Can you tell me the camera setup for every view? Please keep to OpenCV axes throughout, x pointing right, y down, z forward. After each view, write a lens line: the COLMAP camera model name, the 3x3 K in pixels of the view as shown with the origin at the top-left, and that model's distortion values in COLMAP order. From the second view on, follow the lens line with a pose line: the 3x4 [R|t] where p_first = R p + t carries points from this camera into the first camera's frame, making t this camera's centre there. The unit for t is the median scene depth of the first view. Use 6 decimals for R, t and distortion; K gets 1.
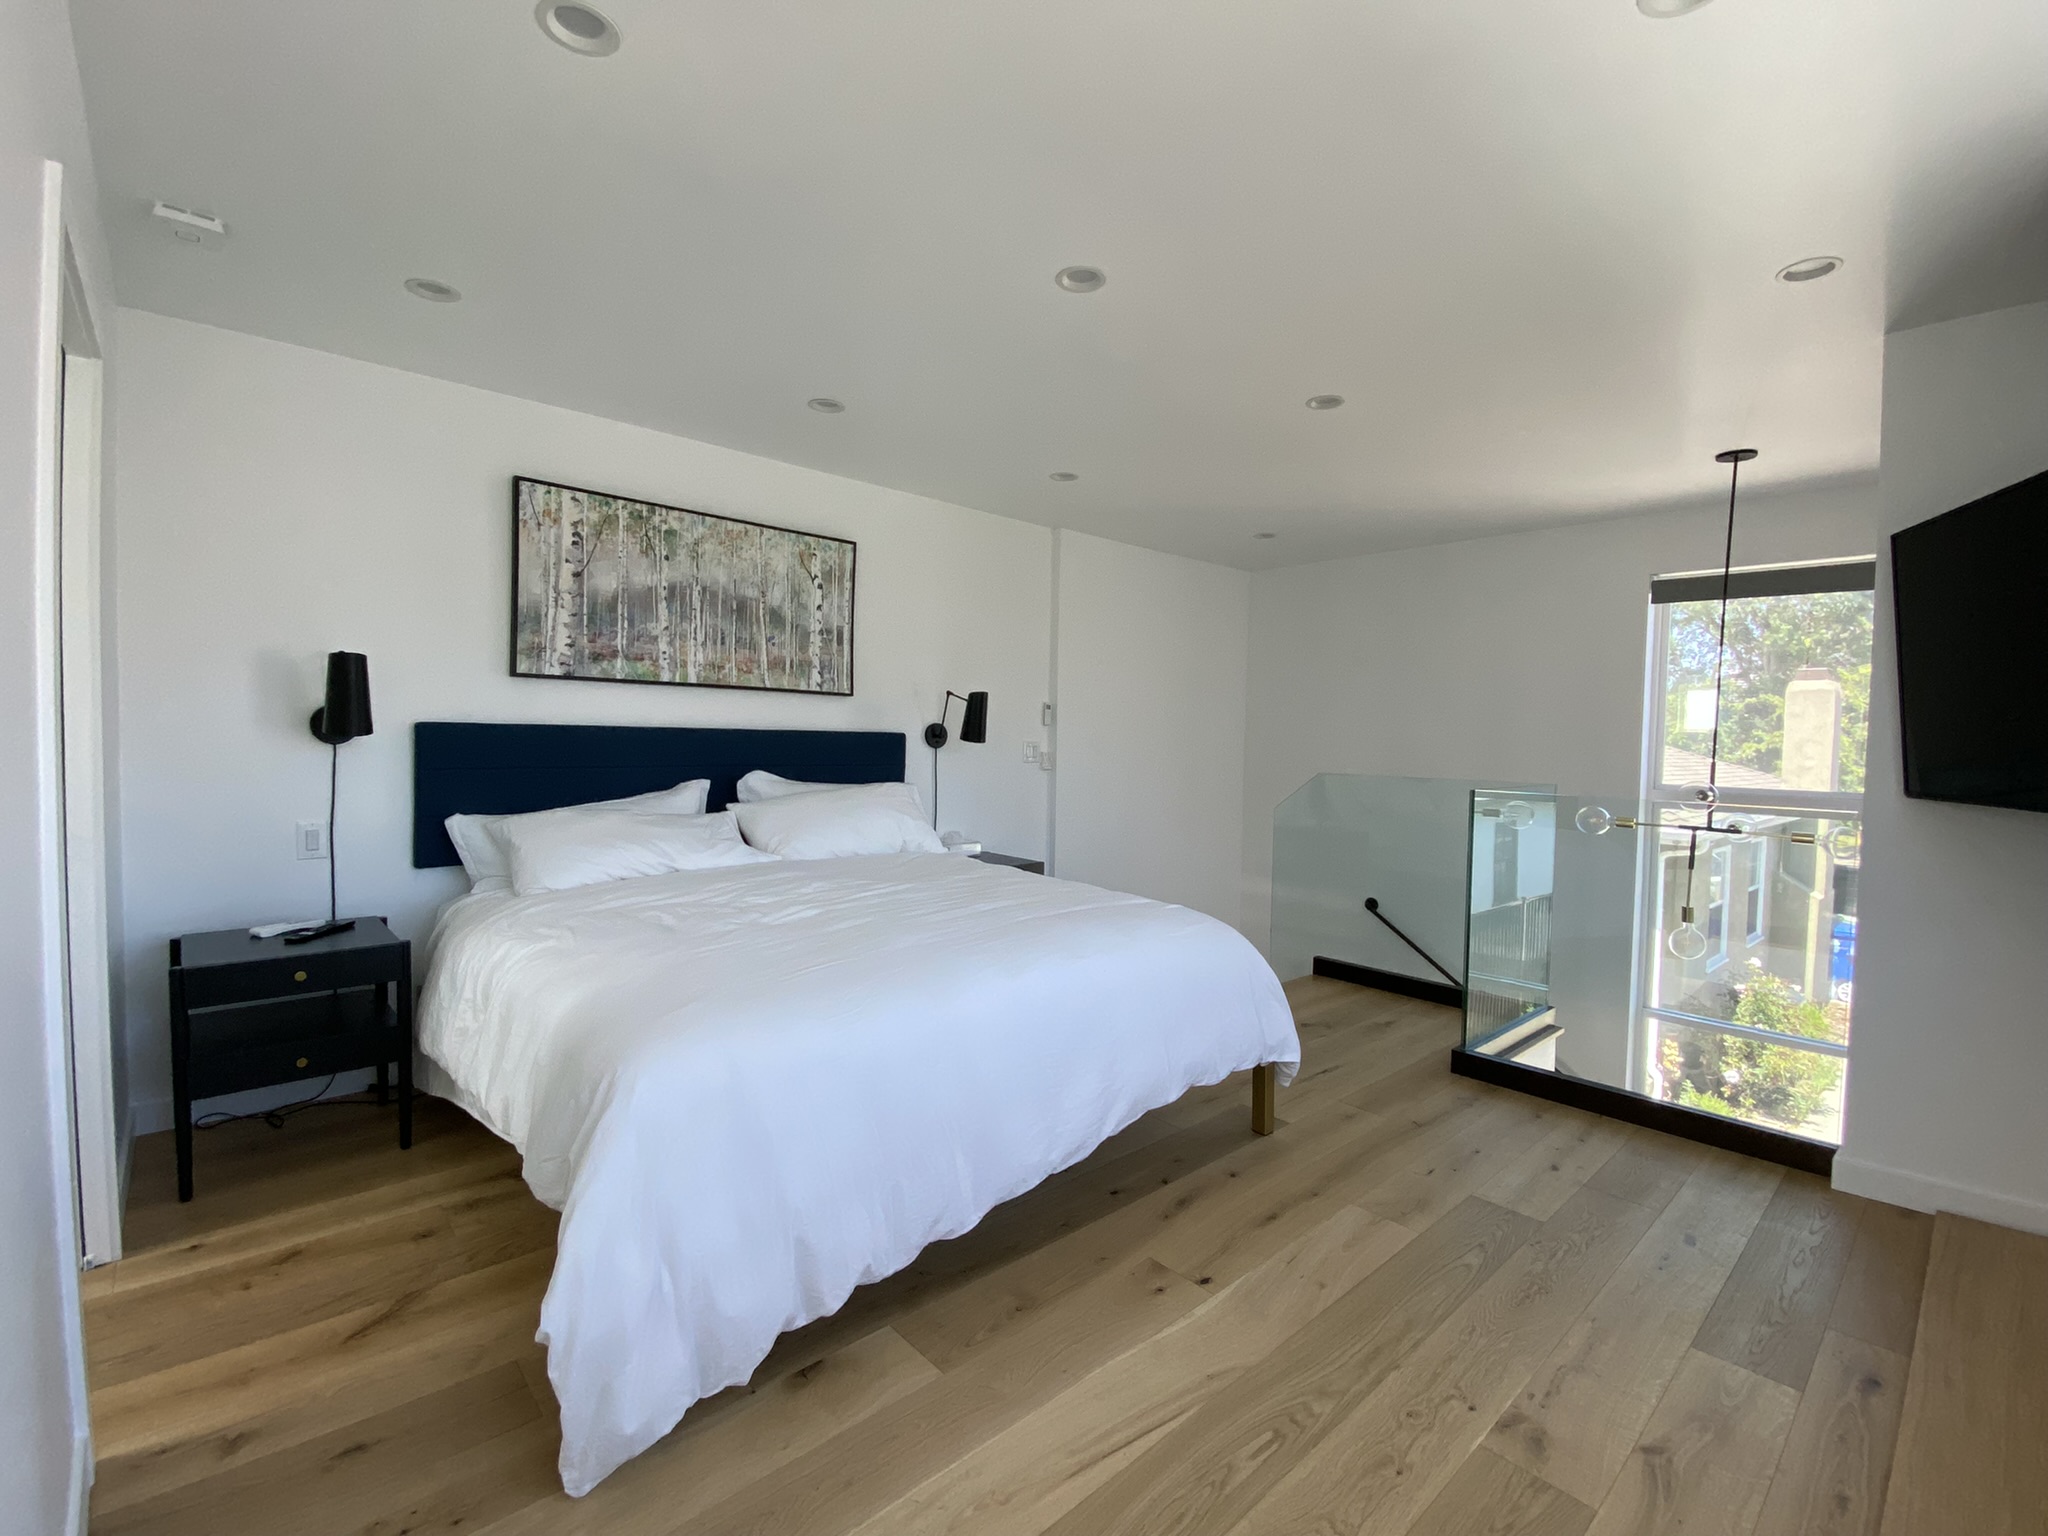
lens RADIAL K [[905.7, 0, 1026.9], [0, 905.7, 760.8], [0, 0, 1]] dist [-0.009662, -0.009324]
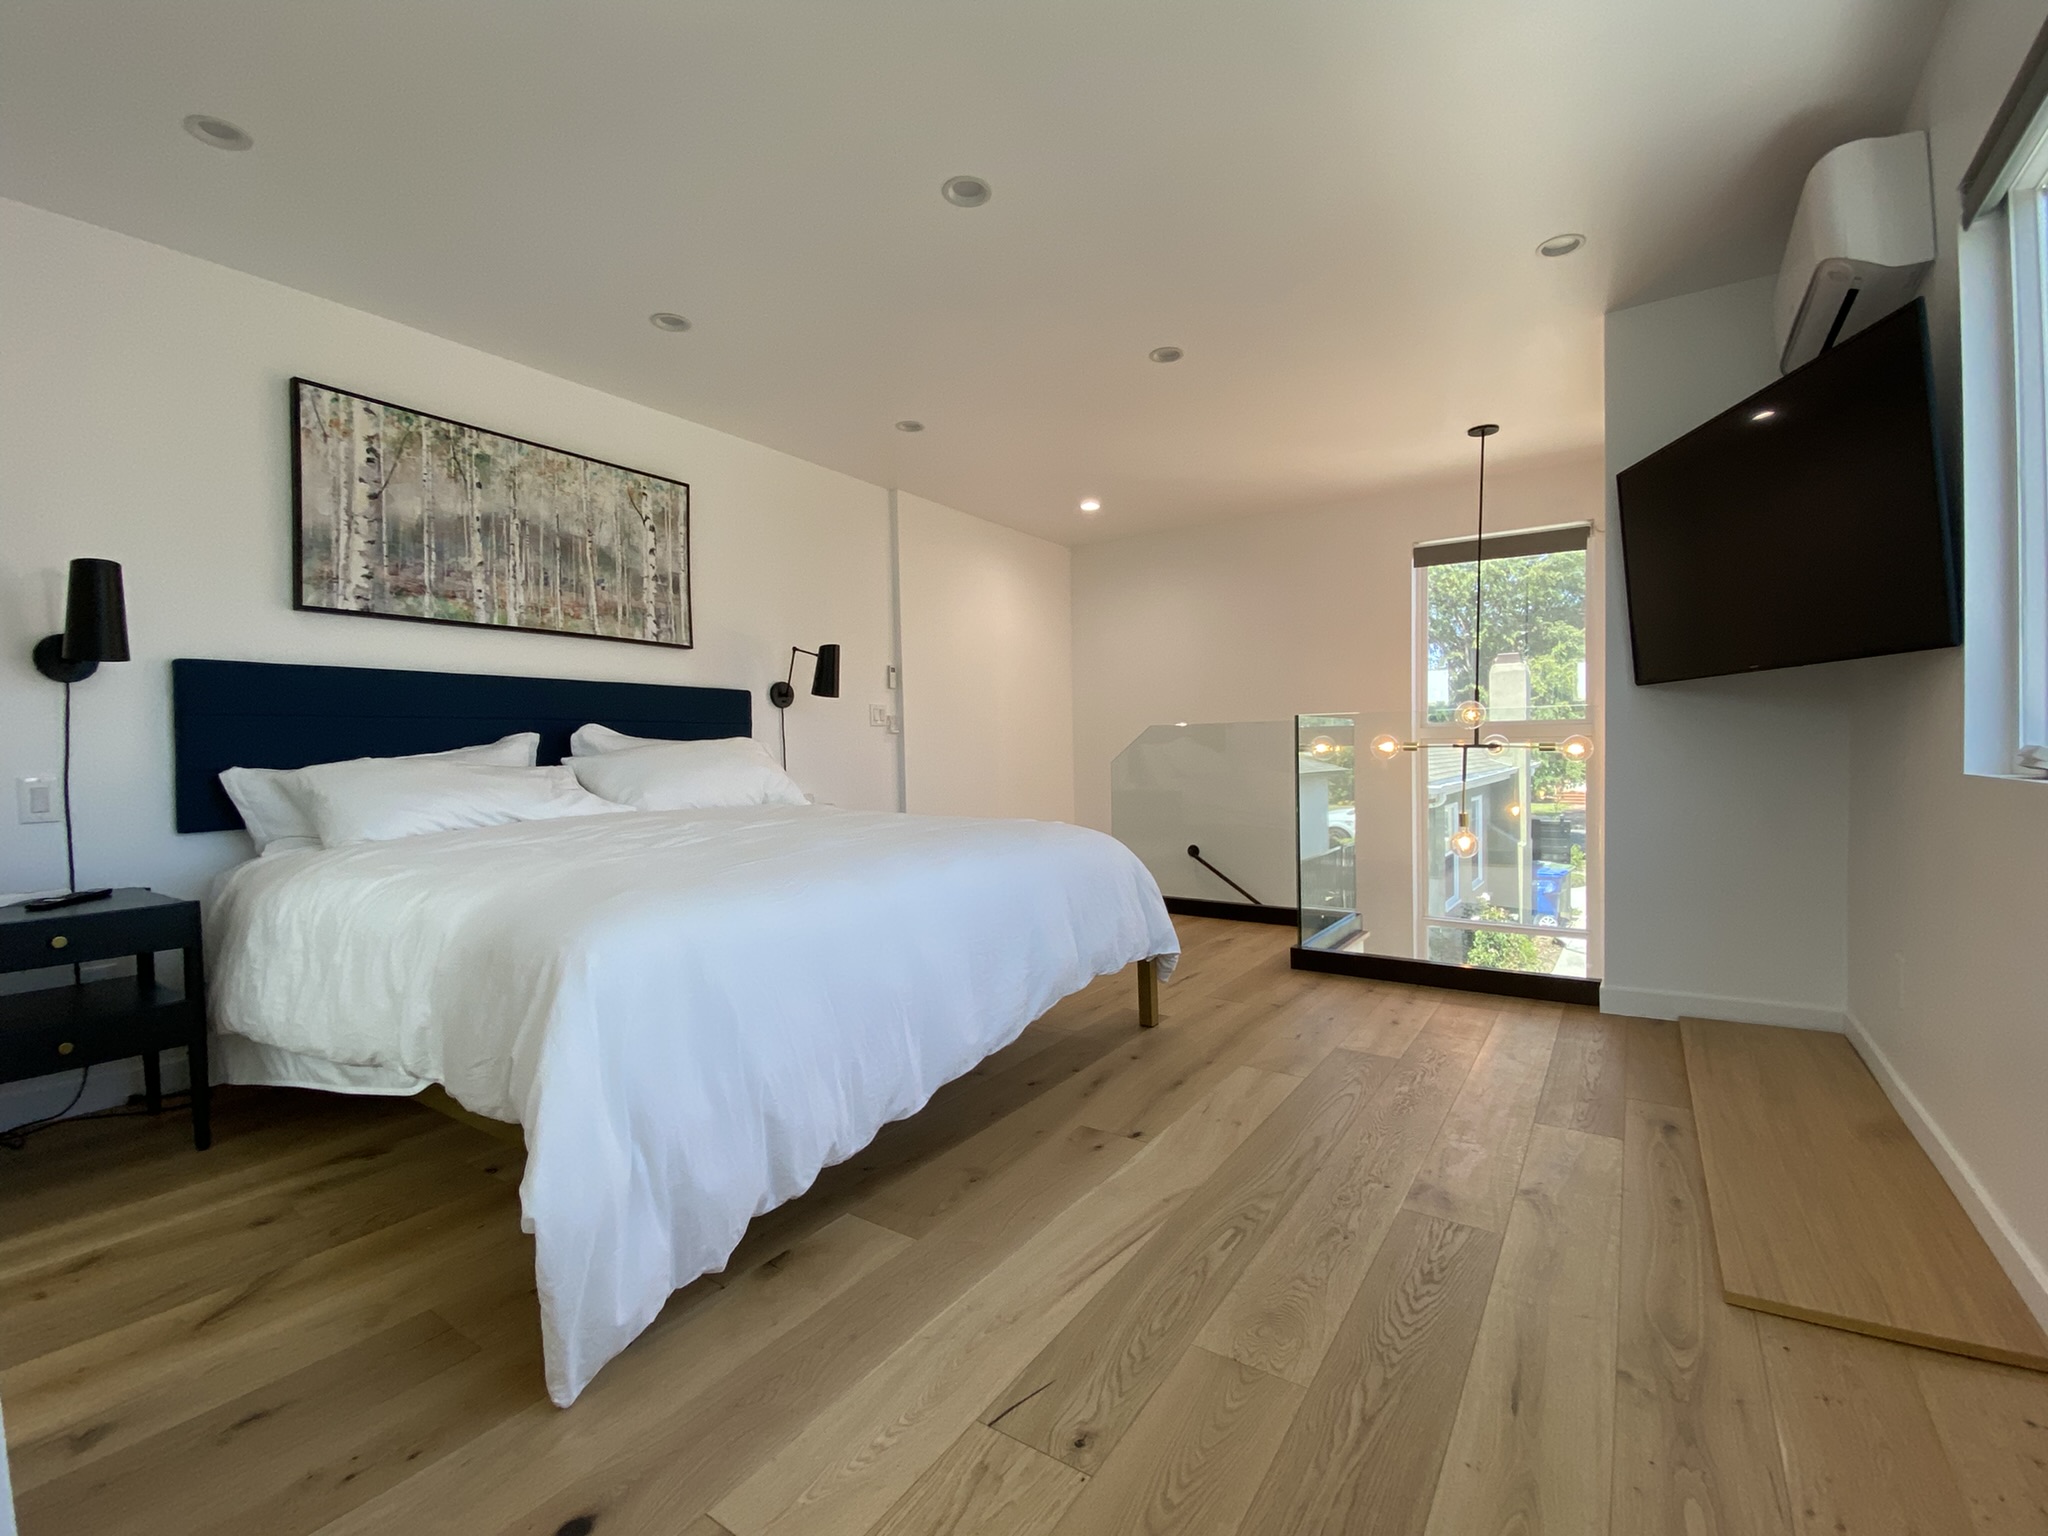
lens RADIAL K [[905.7, 0, 1040.1], [0, 905.7, 771.7], [0, 0, 1]] dist [-0.009662, -0.009324]
pose [[0.967134, -0.043449, 0.250529, -0.118268], [0.044906, 0.998991, -0.000101, 0.106347], [-0.250272, 0.011348, 0.968109, -0.005442]]
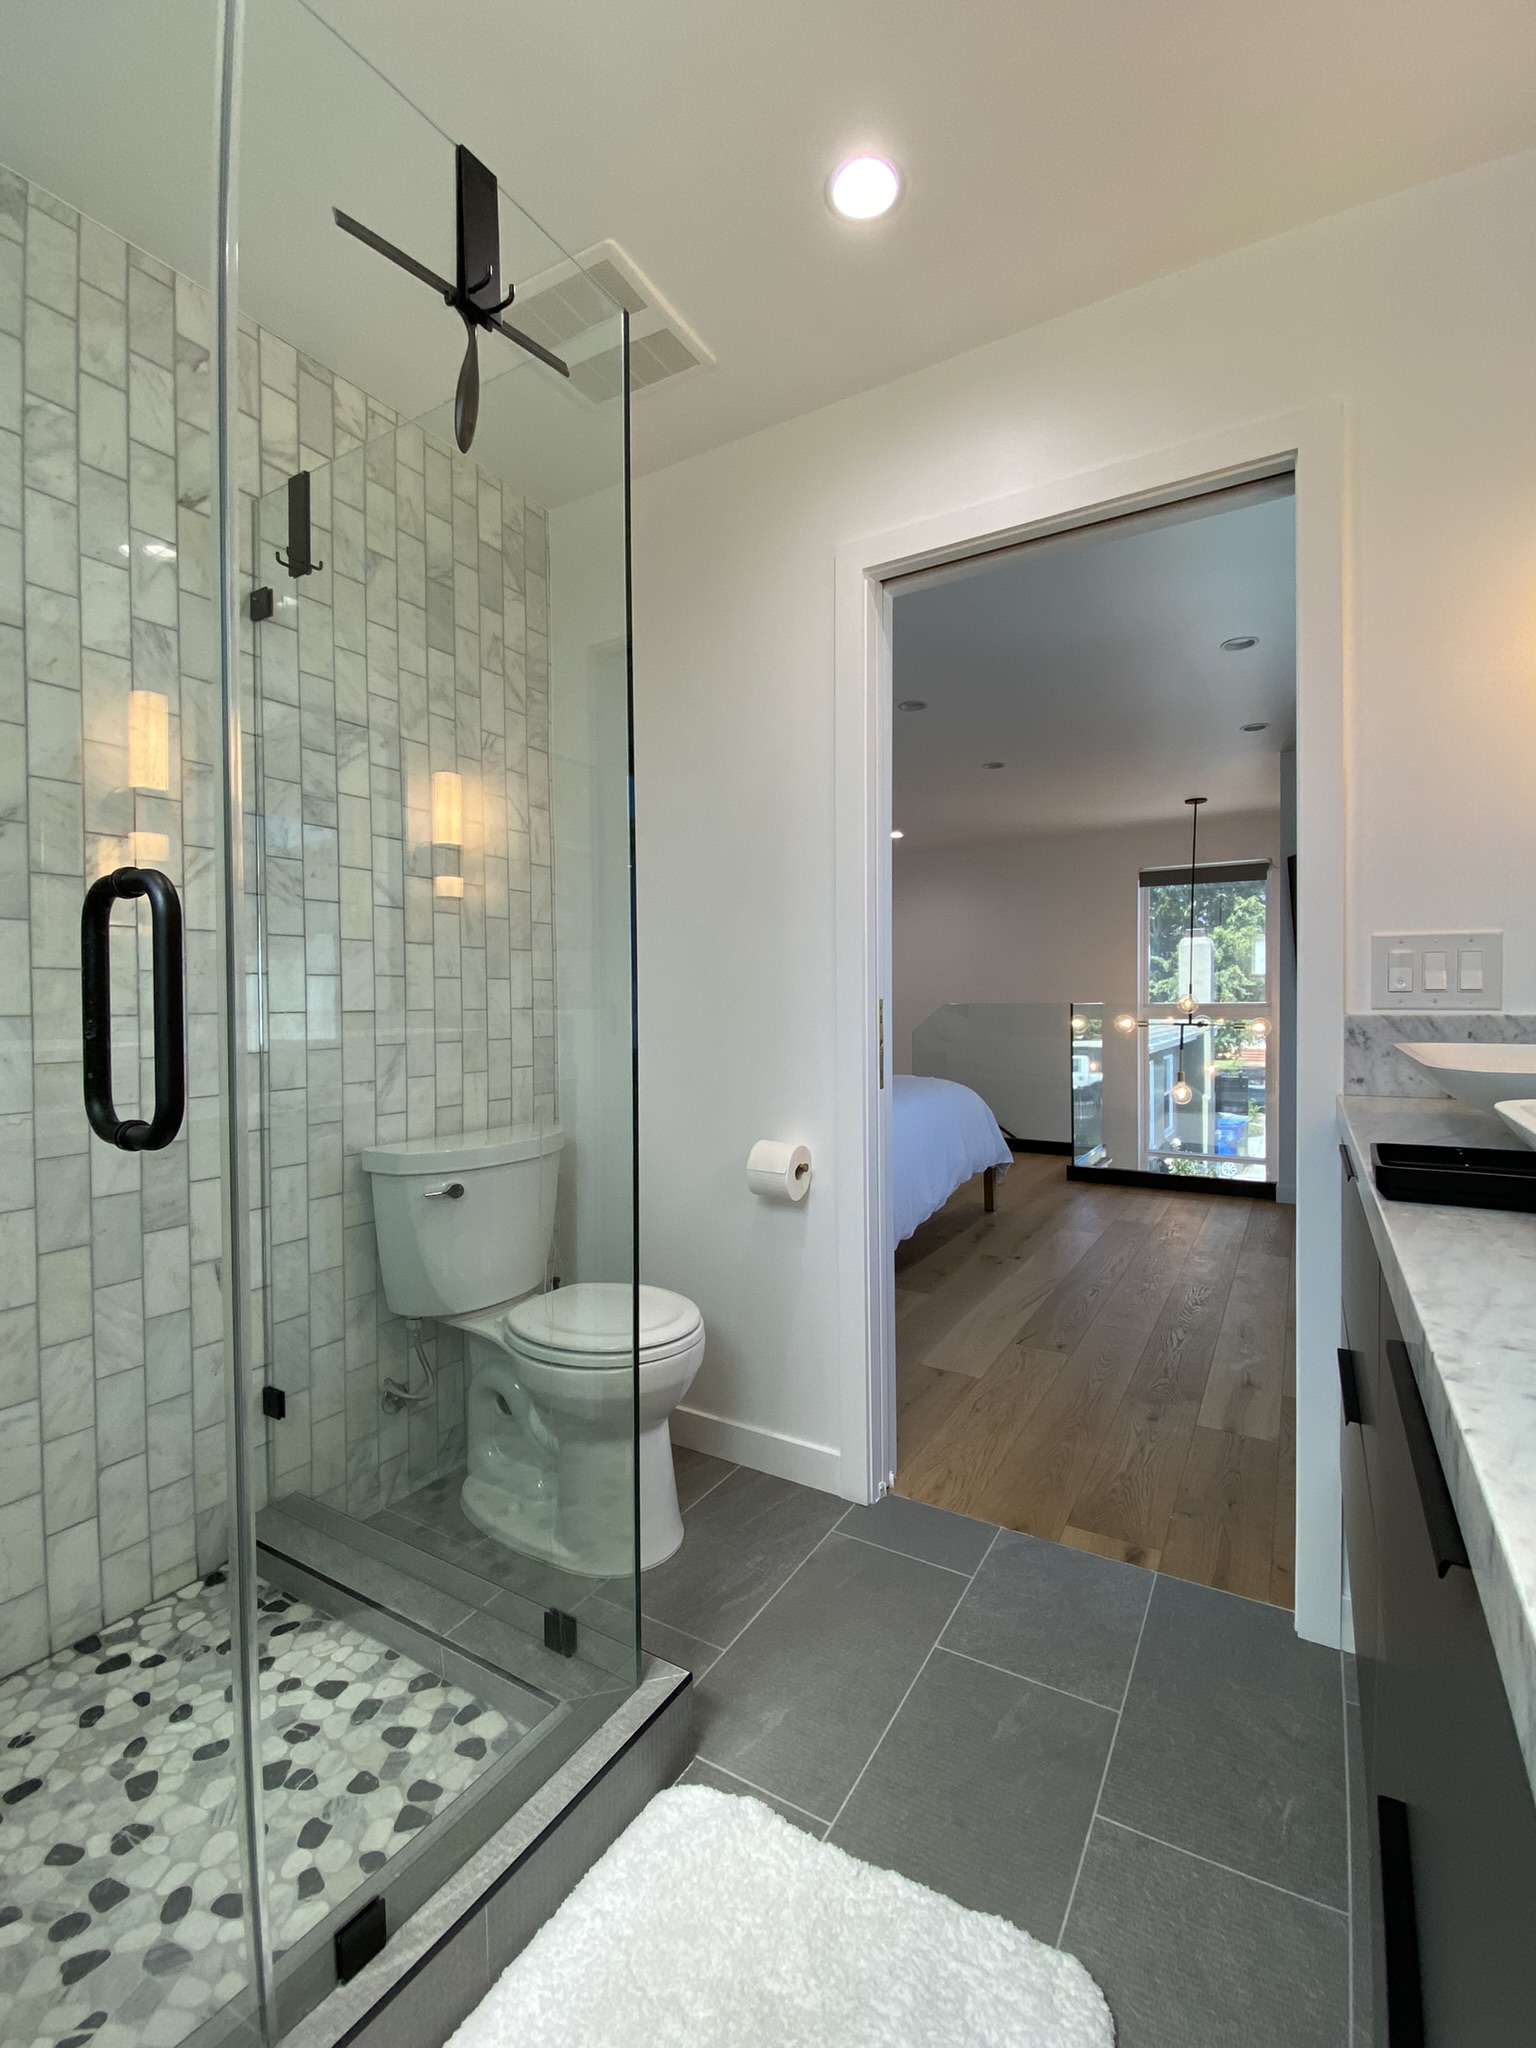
lens RADIAL K [[905.7, 0, 767.8], [0, 905.7, 1017.8], [0, 0, 1]] dist [-0.009662, -0.009324]
pose [[0.955090, -0.033580, 0.294406, -0.605687], [0.036854, 0.999305, -0.005579, 0.055738], [-0.294014, 0.016179, 0.955664, -0.464845]]
